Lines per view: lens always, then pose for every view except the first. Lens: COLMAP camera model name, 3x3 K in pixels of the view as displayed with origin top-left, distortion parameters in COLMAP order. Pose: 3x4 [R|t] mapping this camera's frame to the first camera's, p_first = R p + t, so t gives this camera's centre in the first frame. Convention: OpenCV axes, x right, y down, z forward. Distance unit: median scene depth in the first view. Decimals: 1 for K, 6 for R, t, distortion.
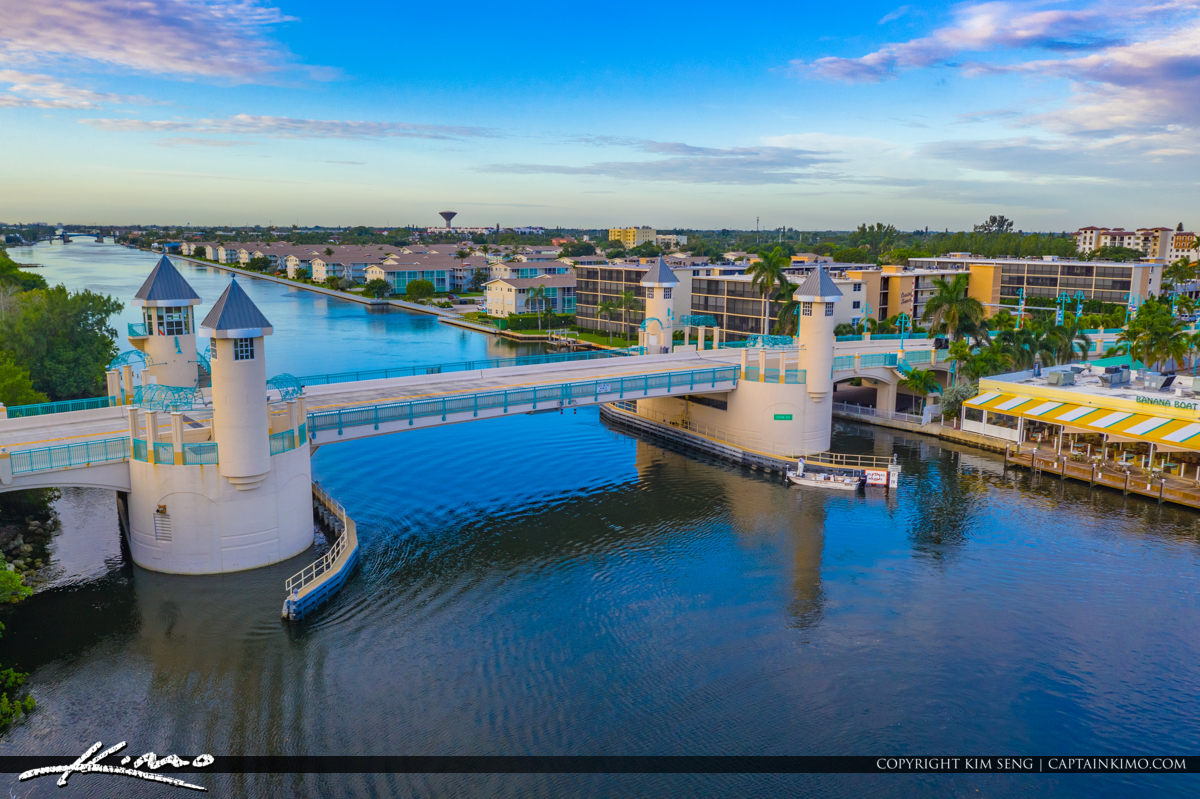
lens RADIAL K [[962.1, 0, 600.0], [0, 962.1, 399.5], [0, 0, 1]] dist [0.003308, 0.008209]
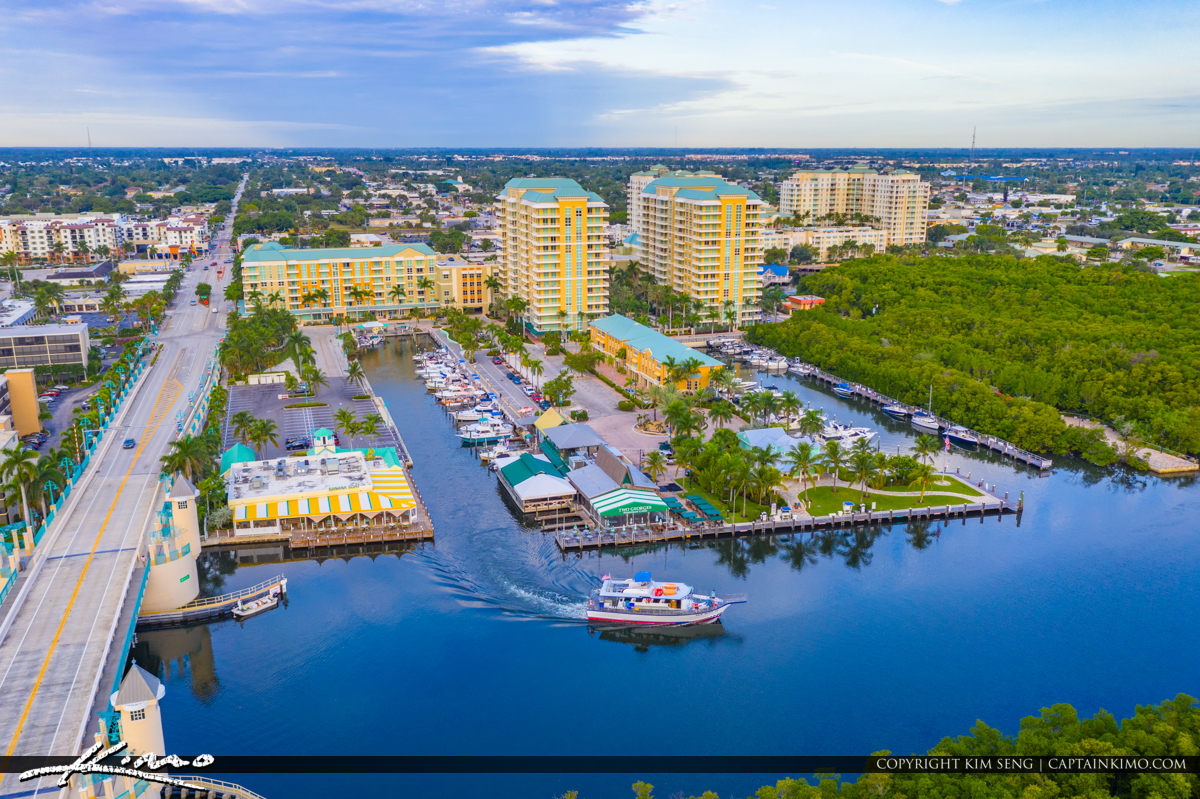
lens RADIAL K [[962.1, 0, 600.0], [0, 962.1, 399.5], [0, 0, 1]] dist [0.003308, 0.008209]
pose [[0.315406, -0.250327, 0.915345, -0.822200], [0.165942, 0.964267, 0.206526, -0.410367], [-0.934335, 0.086754, 0.345675, -0.124267]]
